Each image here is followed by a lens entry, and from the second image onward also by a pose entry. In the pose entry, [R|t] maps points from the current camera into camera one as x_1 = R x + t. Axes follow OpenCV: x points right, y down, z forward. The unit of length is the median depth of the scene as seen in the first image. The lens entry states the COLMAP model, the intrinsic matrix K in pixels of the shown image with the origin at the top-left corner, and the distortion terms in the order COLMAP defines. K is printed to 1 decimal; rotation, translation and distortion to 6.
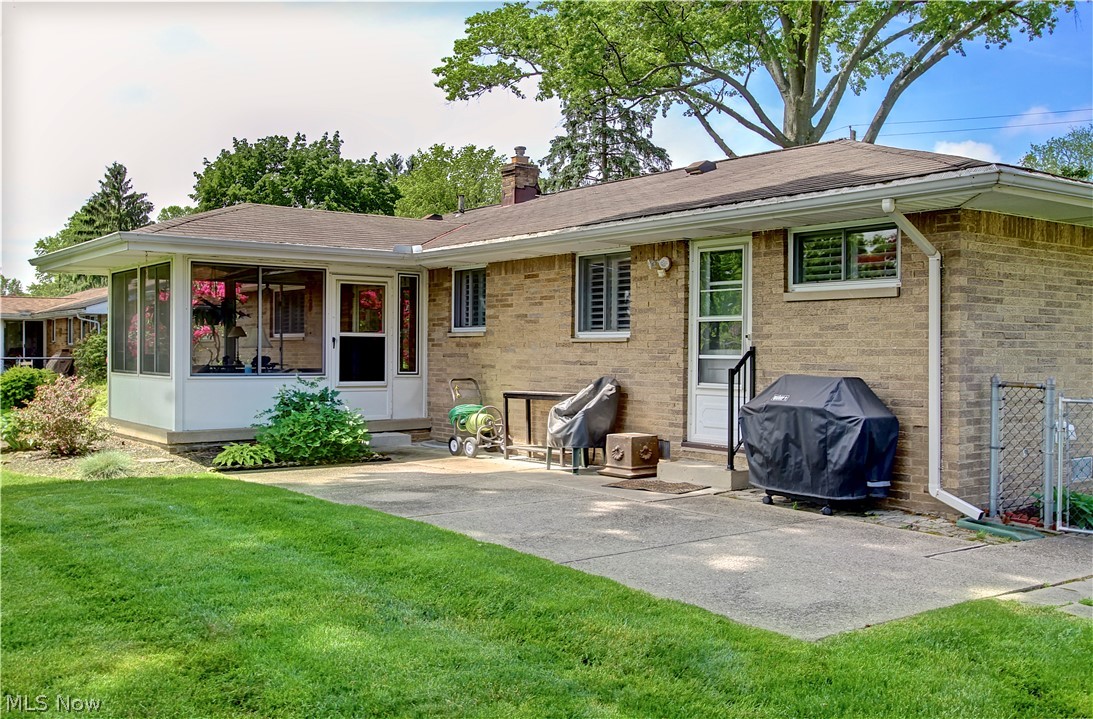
lens RADIAL K [[1100.5, 0, 546.5], [0, 1100.5, 359.5], [0, 0, 1]] dist [0.038995, -0.005194]
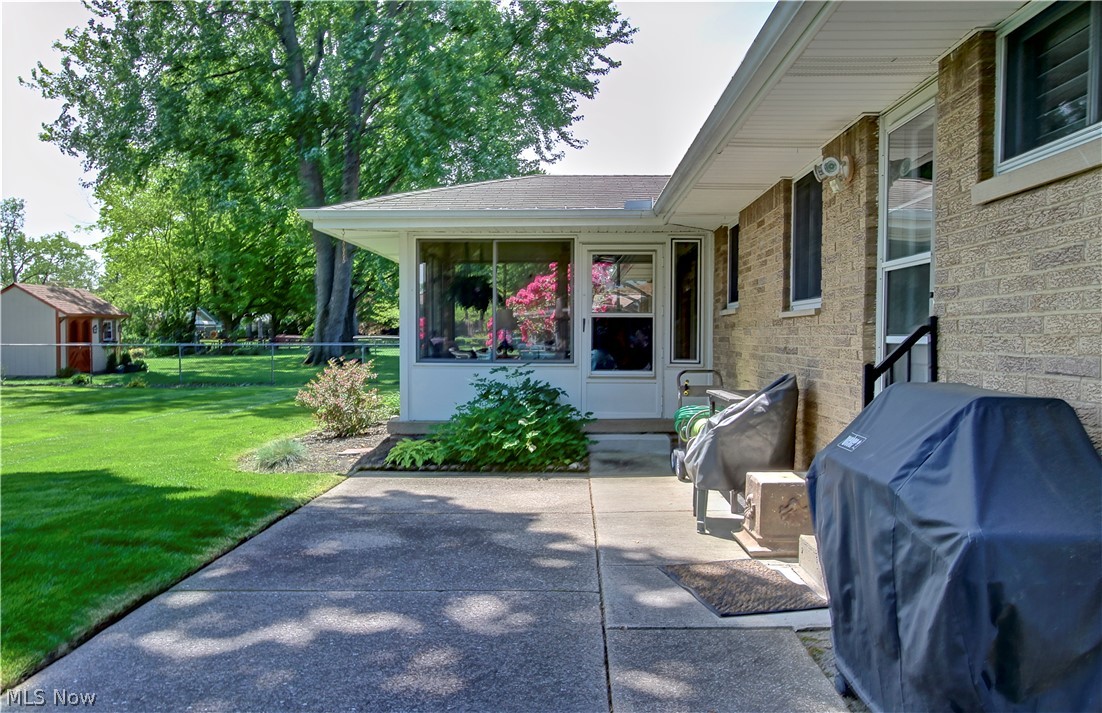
lens RADIAL K [[889.5, 0, 551.0], [0, 889.5, 356.5], [0, 0, 1]] dist [0.036794, 0.004246]
pose [[0.777328, 0.012051, -0.628979, 0.232662], [-0.004591, 0.999899, 0.013483, 0.000388], [0.629078, -0.007593, 0.777305, 0.482201]]
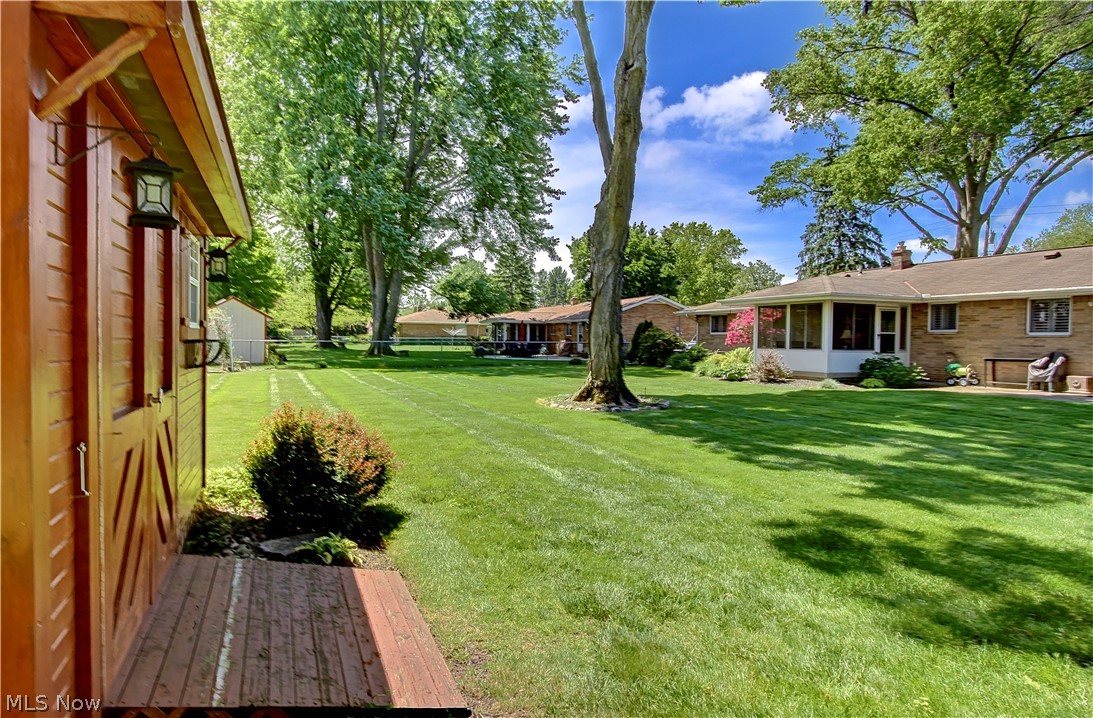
lens RADIAL K [[622.7, 0, 546.9], [0, 622.7, 342.9], [0, 0, 1]] dist [0.000961, 0.000582]
pose [[0.969681, 0.002367, -0.244363, -0.590008], [-0.001638, 0.999994, 0.003190, -0.005519], [0.244369, -0.002693, 0.969679, -0.471771]]
